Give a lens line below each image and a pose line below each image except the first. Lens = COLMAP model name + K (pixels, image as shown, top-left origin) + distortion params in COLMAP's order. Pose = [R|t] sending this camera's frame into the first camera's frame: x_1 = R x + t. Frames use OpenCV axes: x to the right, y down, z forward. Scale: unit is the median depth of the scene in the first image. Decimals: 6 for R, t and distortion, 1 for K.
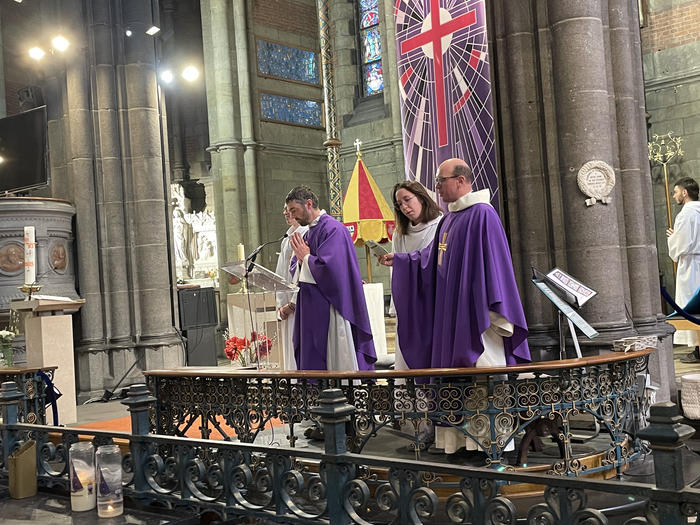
lens RADIAL K [[854.1, 0, 350.6], [0, 854.1, 262.0], [0, 0, 1]] dist [0.103067, 0.000000]
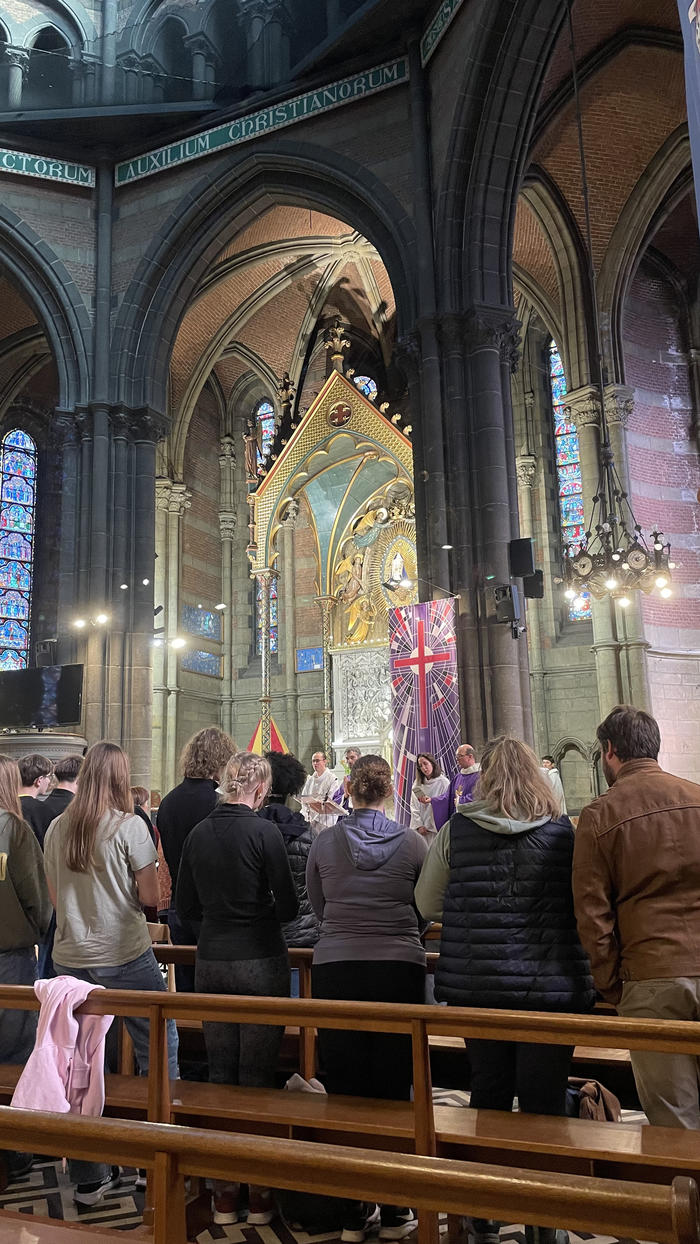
lens RADIAL K [[939.2, 0, 346.7], [0, 939.2, 624.0], [0, 0, 1]] dist [0.035457, -0.023679]
pose [[0.955005, 0.098783, 0.279657, -0.351811], [-0.047506, 0.981678, -0.184530, 0.004454], [-0.292761, 0.162942, 0.942200, -0.430975]]
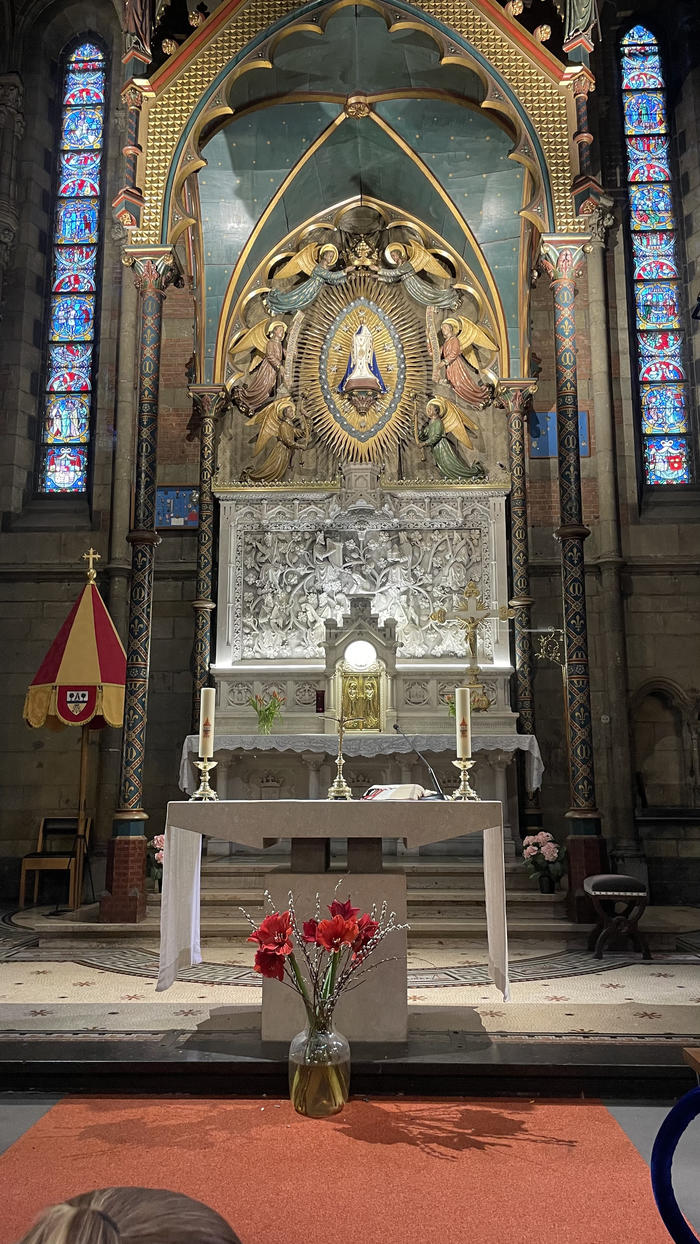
lens RADIAL K [[939.2, 0, 350.0], [0, 939.2, 626.6], [0, 0, 1]] dist [0.035457, -0.023679]
pose [[0.766126, 0.182010, 0.616379, -0.322694], [-0.071526, 0.977249, -0.199669, 0.034568], [-0.638698, 0.108884, 0.761715, 0.514873]]
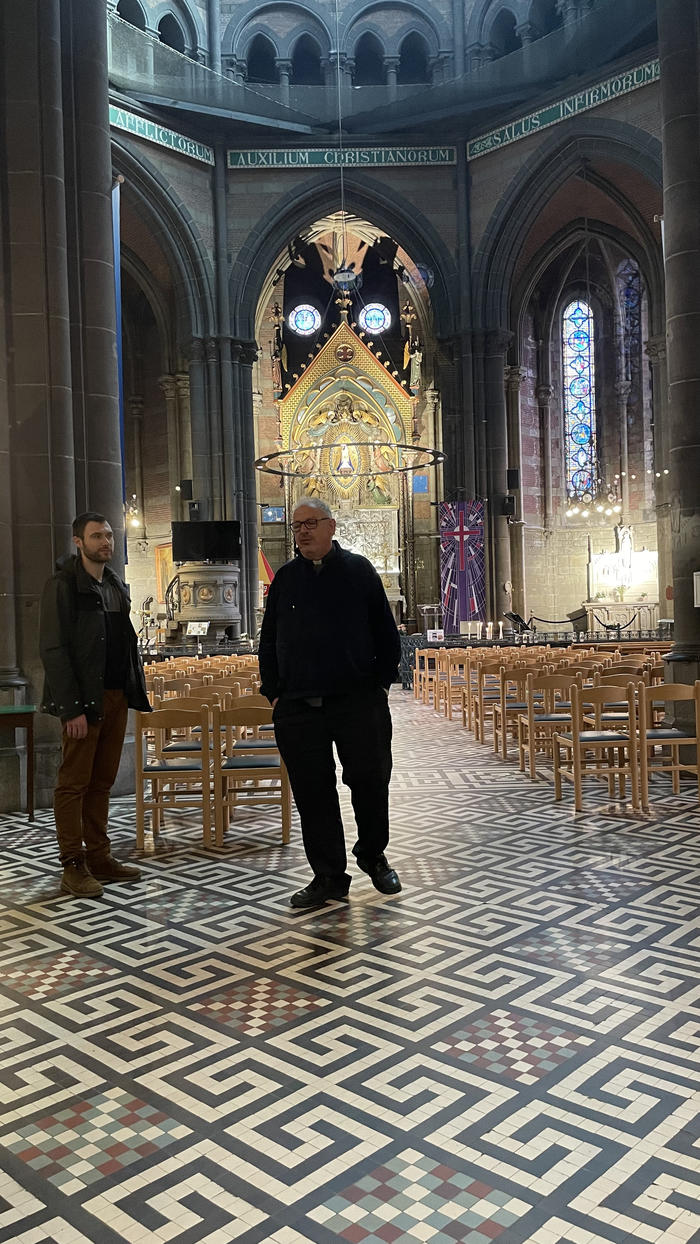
lens RADIAL K [[939.2, 0, 352.2], [0, 939.2, 623.7], [0, 0, 1]] dist [0.035457, -0.023679]
pose [[0.723550, 0.043074, 0.688927, -1.550501], [-0.042035, 0.998948, -0.018311, 0.081322], [-0.688991, -0.015710, 0.724599, -0.718564]]
